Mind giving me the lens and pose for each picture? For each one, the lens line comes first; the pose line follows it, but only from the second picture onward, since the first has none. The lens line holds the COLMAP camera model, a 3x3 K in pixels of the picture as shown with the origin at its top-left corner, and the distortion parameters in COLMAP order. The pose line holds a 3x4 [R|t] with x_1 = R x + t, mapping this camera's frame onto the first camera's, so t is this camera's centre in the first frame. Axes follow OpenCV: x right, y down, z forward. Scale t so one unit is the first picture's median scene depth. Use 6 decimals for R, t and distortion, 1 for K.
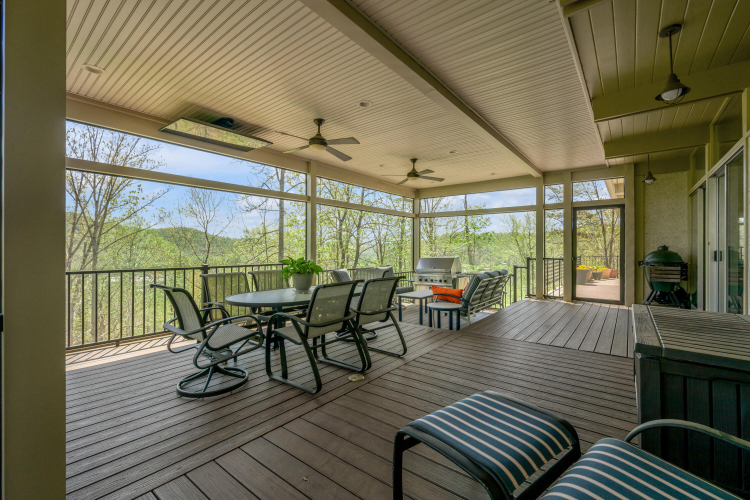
lens RADIAL K [[317.7, 0, 373.9], [0, 317.7, 245.2], [0, 0, 1]] dist [-0.010810, 0.001641]
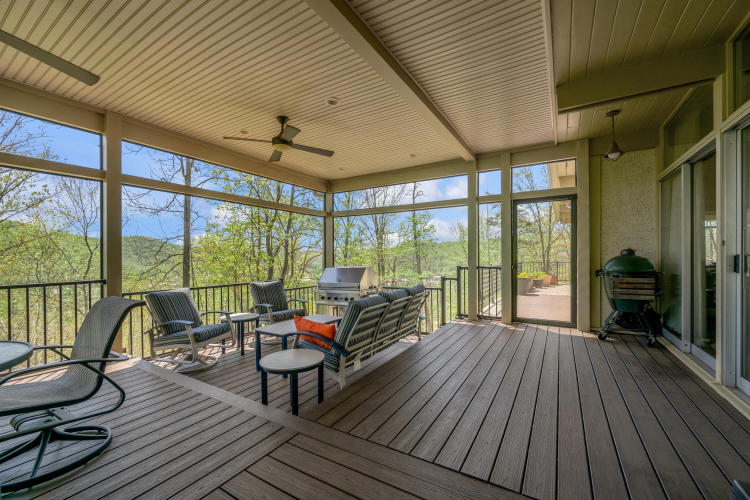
lens RADIAL K [[300.7, 0, 378.7], [0, 300.7, 255.7], [0, 0, 1]] dist [-0.009692, 0.001869]
pose [[0.990671, -0.008744, 0.135992, 0.219083], [0.007472, 0.999923, 0.009862, 0.005328], [-0.136068, -0.008753, 0.990661, 0.340899]]
